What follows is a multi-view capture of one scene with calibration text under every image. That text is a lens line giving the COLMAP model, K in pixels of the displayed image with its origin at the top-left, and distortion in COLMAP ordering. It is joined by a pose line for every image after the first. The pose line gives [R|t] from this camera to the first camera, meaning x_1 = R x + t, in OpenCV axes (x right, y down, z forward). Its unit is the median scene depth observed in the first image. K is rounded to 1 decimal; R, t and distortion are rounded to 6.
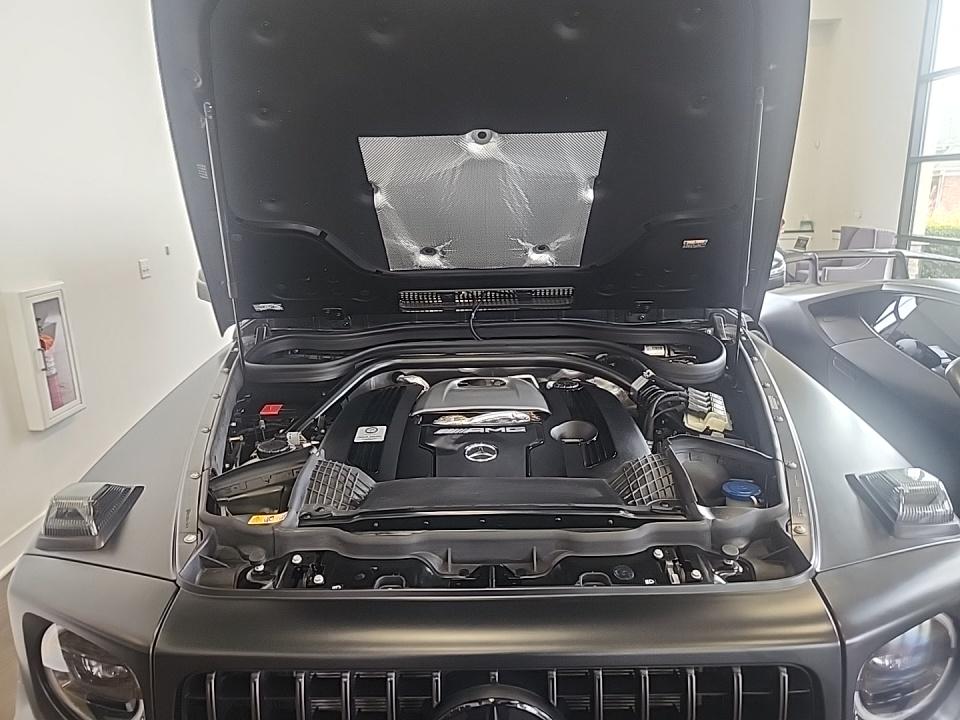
lens RADIAL K [[655.5, 0, 480.0], [0, 655.5, 360.0], [0, 0, 1]] dist [0.035932, -0.004350]
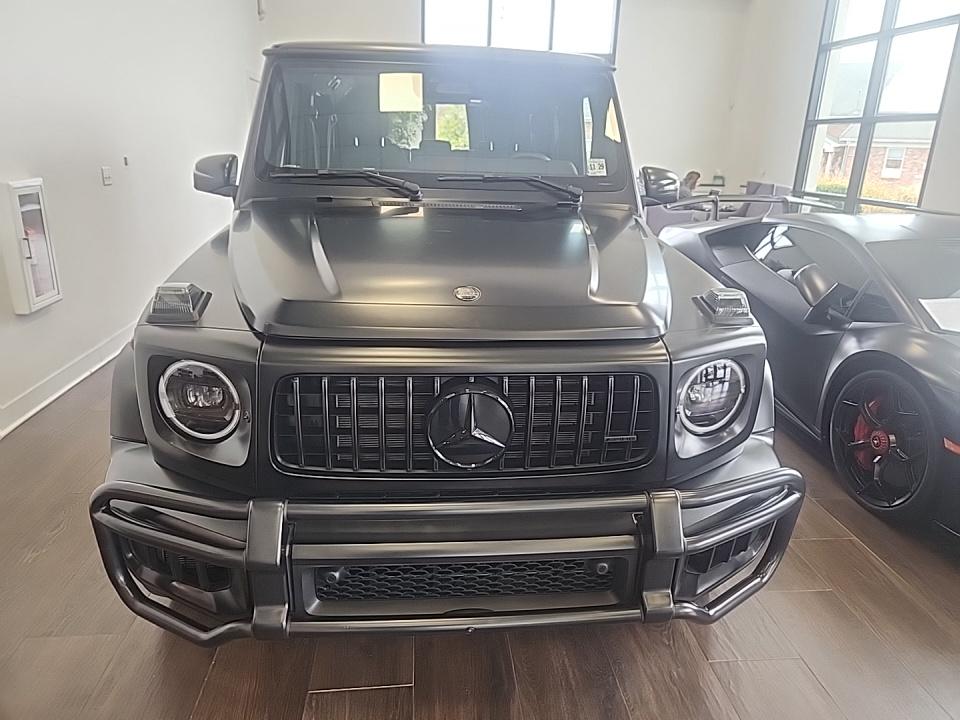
lens RADIAL K [[655.5, 0, 480.0], [0, 655.5, 360.0], [0, 0, 1]] dist [0.035932, -0.004350]
pose [[0.993637, 0.018080, 0.111166, -0.032081], [-0.025929, 0.997240, 0.069569, 0.072057], [-0.109602, -0.072008, 0.991364, -0.148086]]
